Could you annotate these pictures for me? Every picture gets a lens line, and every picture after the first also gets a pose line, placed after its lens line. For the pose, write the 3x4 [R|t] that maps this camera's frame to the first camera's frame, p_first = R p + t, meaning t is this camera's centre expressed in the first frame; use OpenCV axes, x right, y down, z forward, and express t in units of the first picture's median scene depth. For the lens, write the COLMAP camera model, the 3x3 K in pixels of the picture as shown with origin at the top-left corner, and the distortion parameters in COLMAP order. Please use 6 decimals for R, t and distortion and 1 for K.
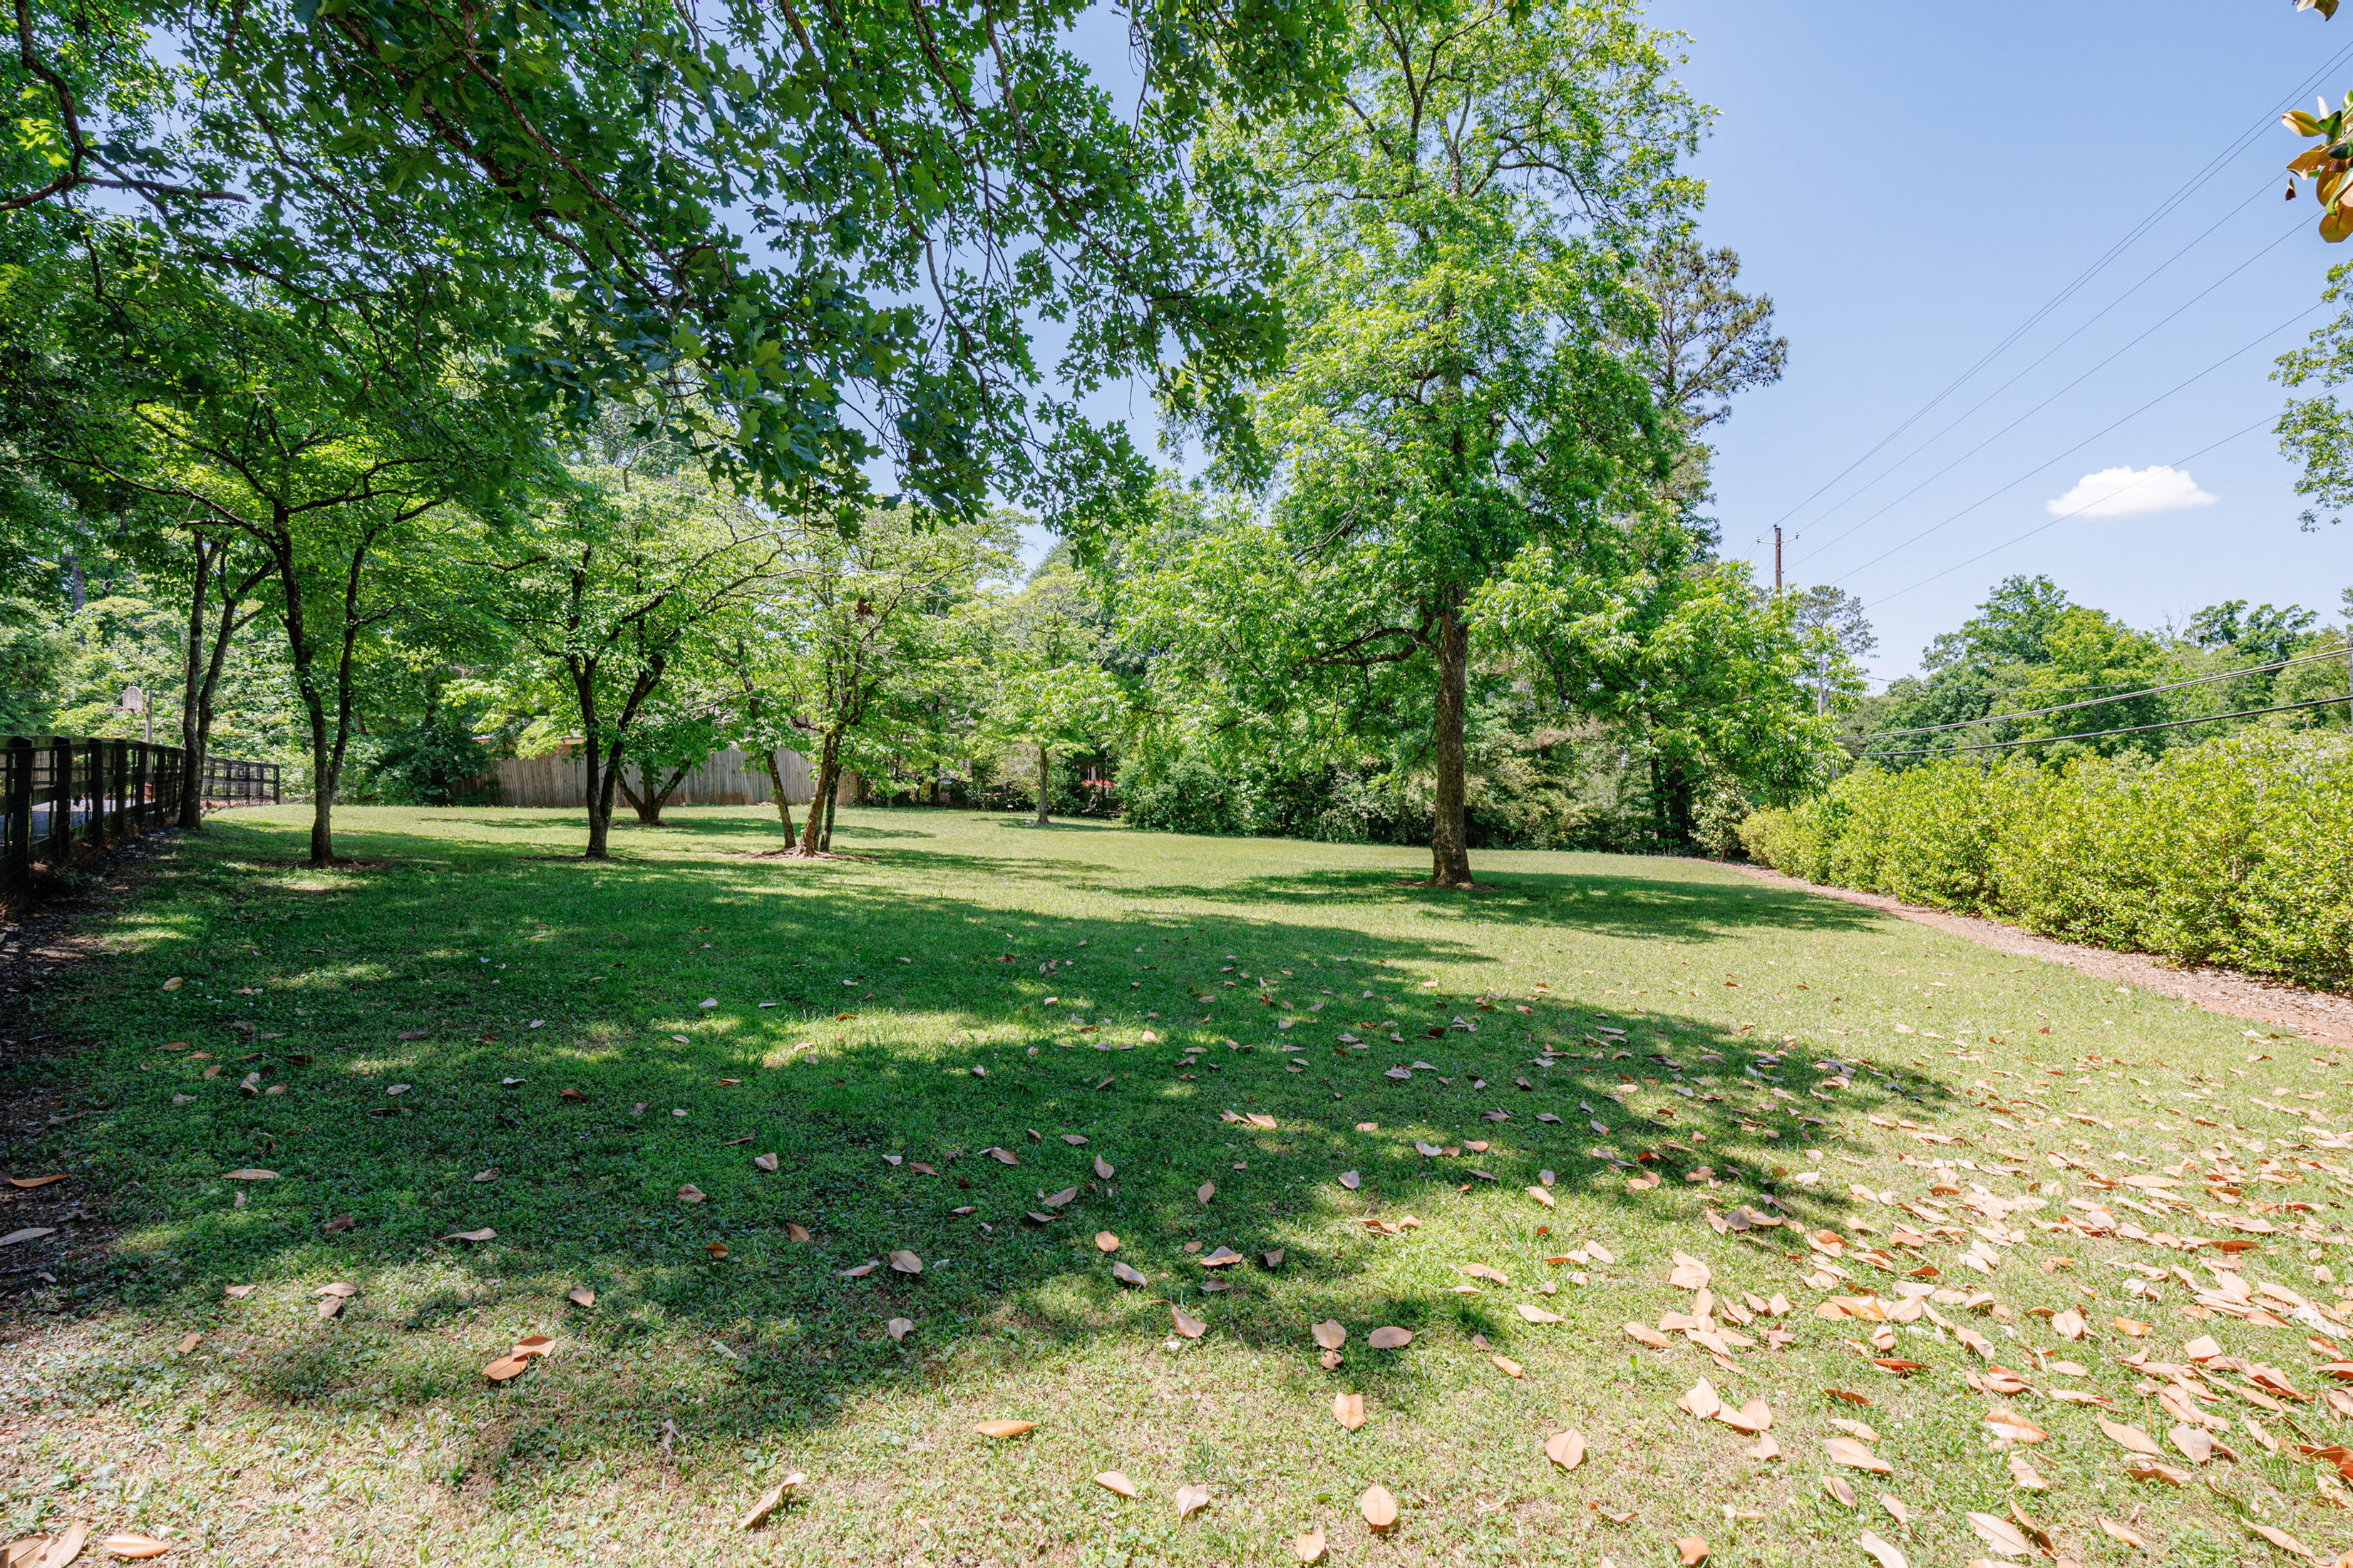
lens RADIAL K [[1159.6, 0, 1176.5], [0, 1159.6, 784.0], [0, 0, 1]] dist [-0.000349, -0.000530]
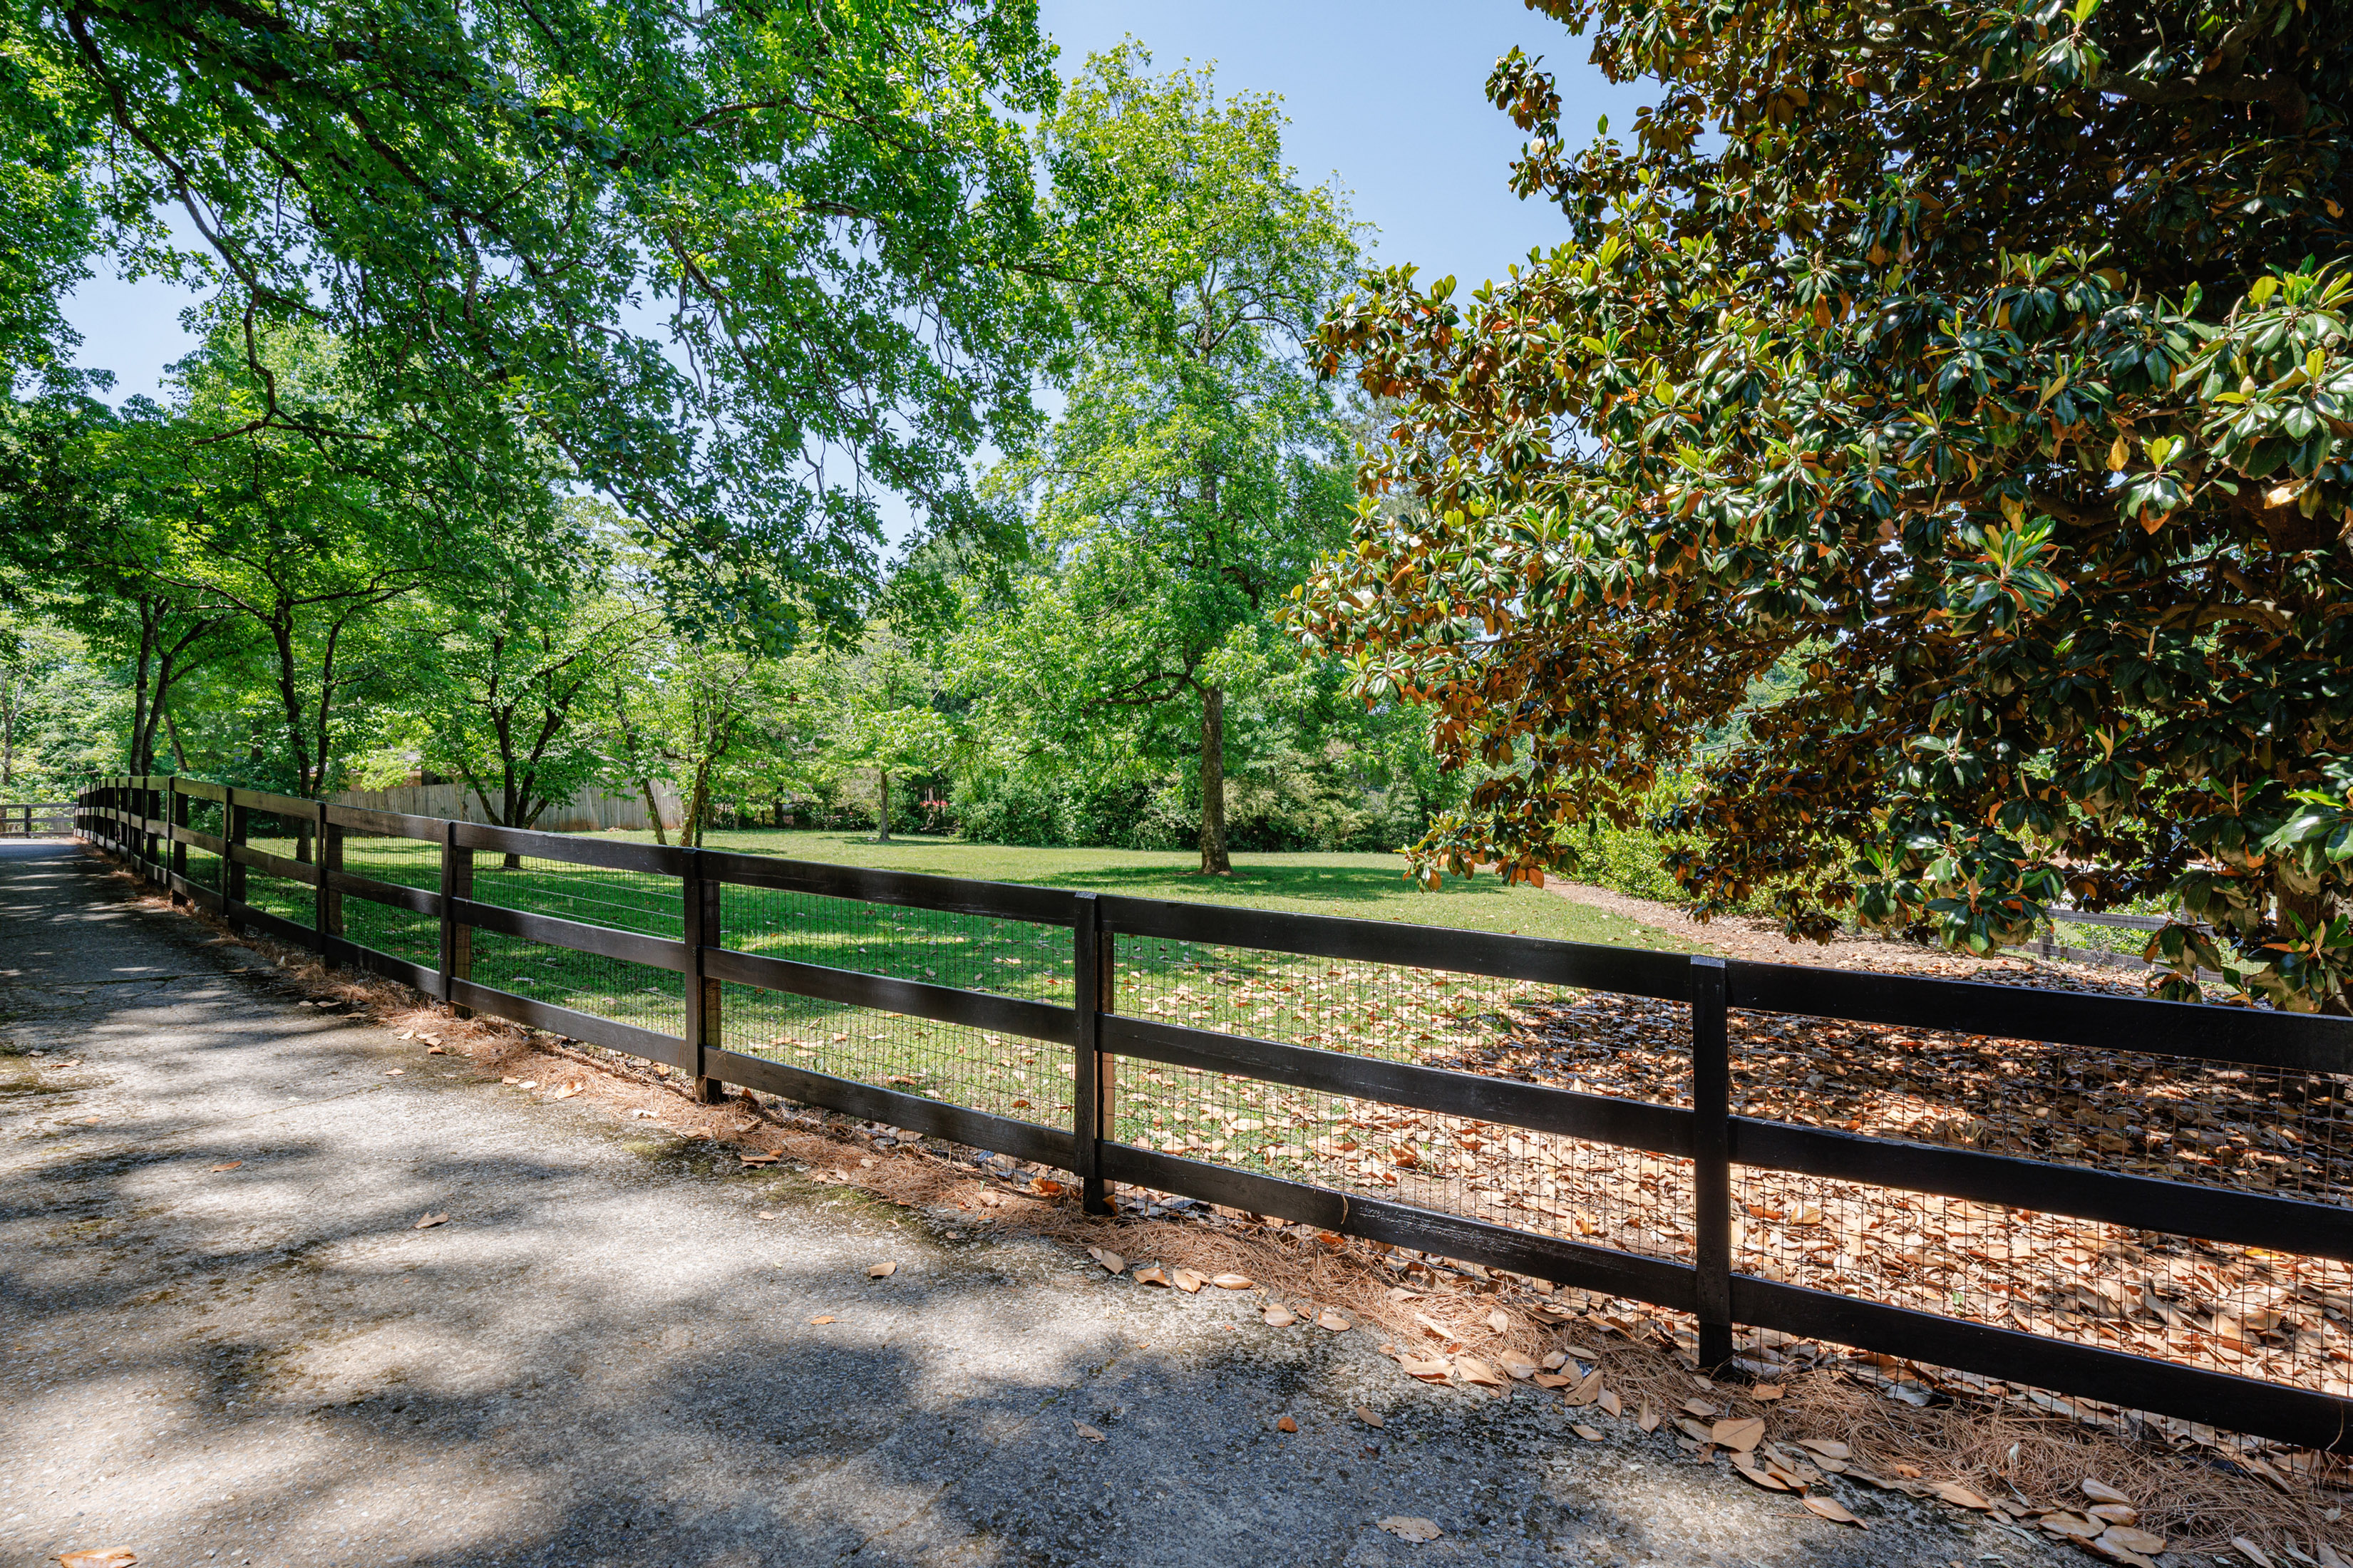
lens RADIAL K [[1159.6, 0, 1176.5], [0, 1159.6, 784.0], [0, 0, 1]] dist [-0.000349, -0.000530]
pose [[0.990578, -0.018683, 0.135666, 0.011715], [0.020960, 0.999662, -0.015373, 0.003504], [-0.135333, 0.018072, 0.990635, -0.135142]]
